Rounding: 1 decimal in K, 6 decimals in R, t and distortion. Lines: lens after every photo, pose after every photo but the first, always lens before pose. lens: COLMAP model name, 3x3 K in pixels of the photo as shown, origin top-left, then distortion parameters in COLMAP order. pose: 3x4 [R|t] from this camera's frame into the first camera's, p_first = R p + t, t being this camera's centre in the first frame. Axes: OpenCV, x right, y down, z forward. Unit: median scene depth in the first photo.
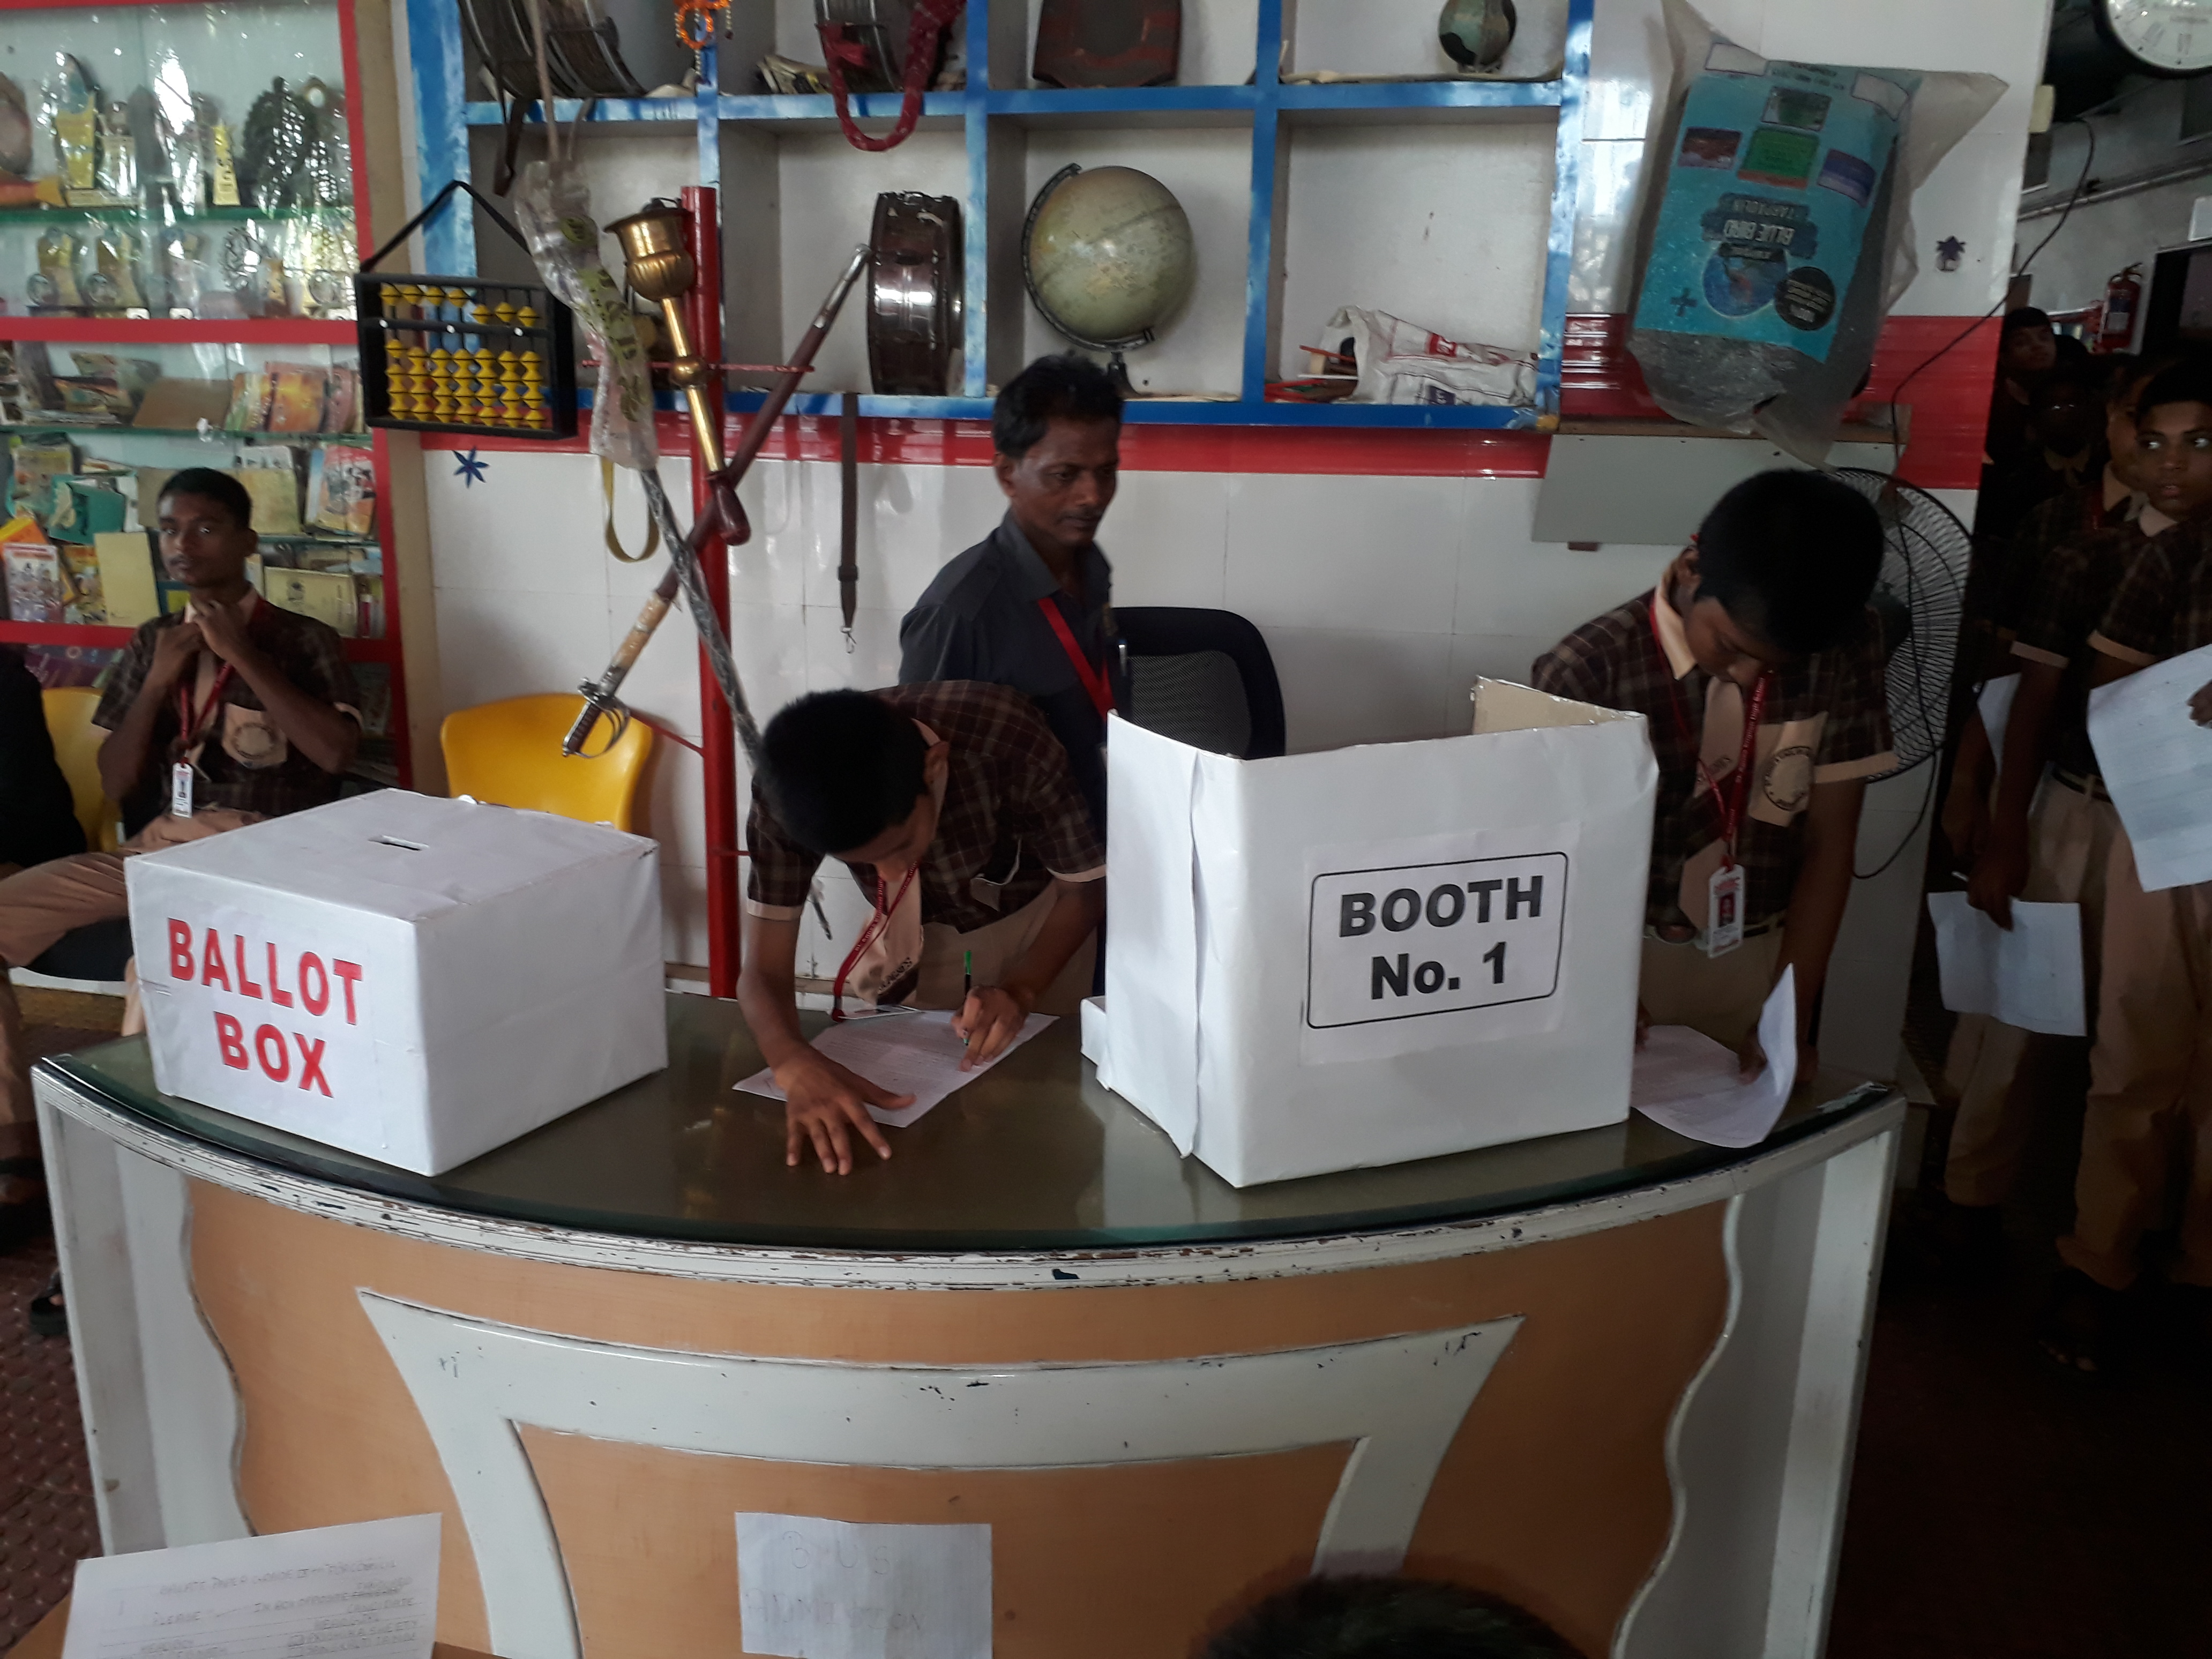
lens RADIAL K [[1577.7, 0, 1128.4], [0, 1577.7, 811.9], [0, 0, 1]] dist [0.048062, -0.063744]
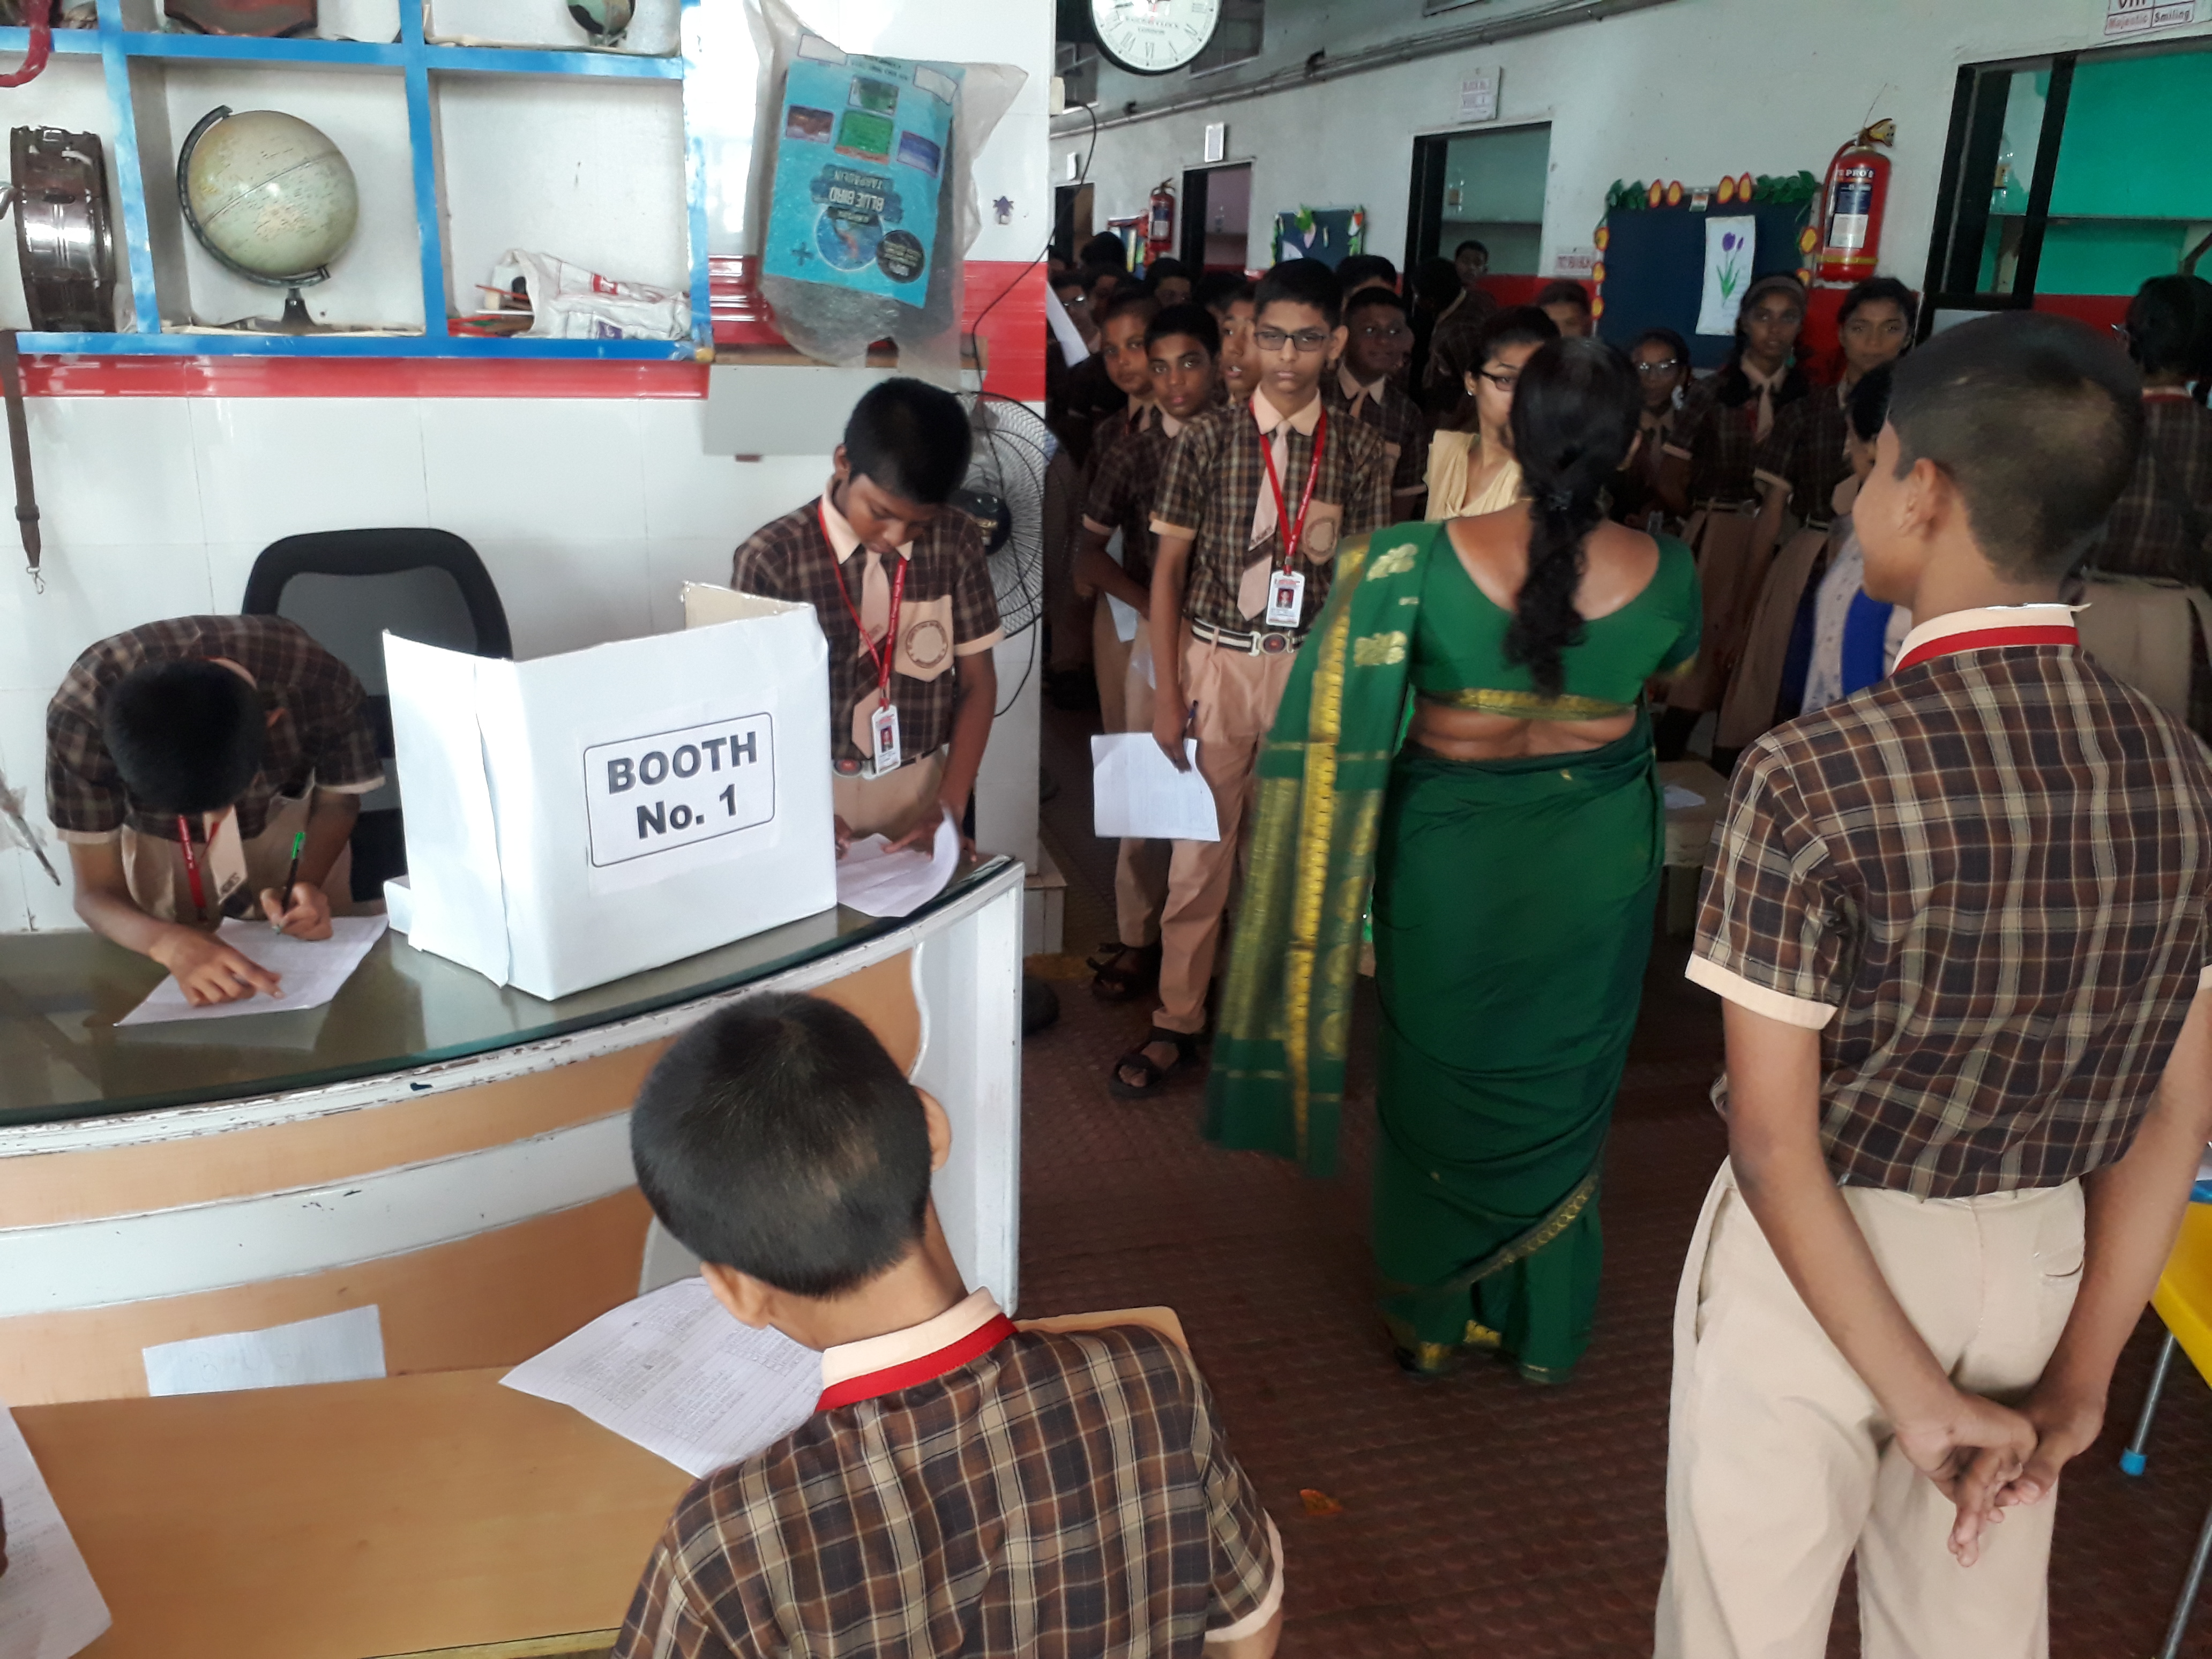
lens RADIAL K [[1701.4, 0, 1058.2], [0, 1701.4, 825.7], [0, 0, 1]] dist [0.061737, -0.114600]
pose [[0.895298, -0.129914, 0.426104, -0.084970], [0.100590, 0.990783, 0.090727, 0.009908], [-0.433963, -0.038366, 0.900113, -0.260095]]
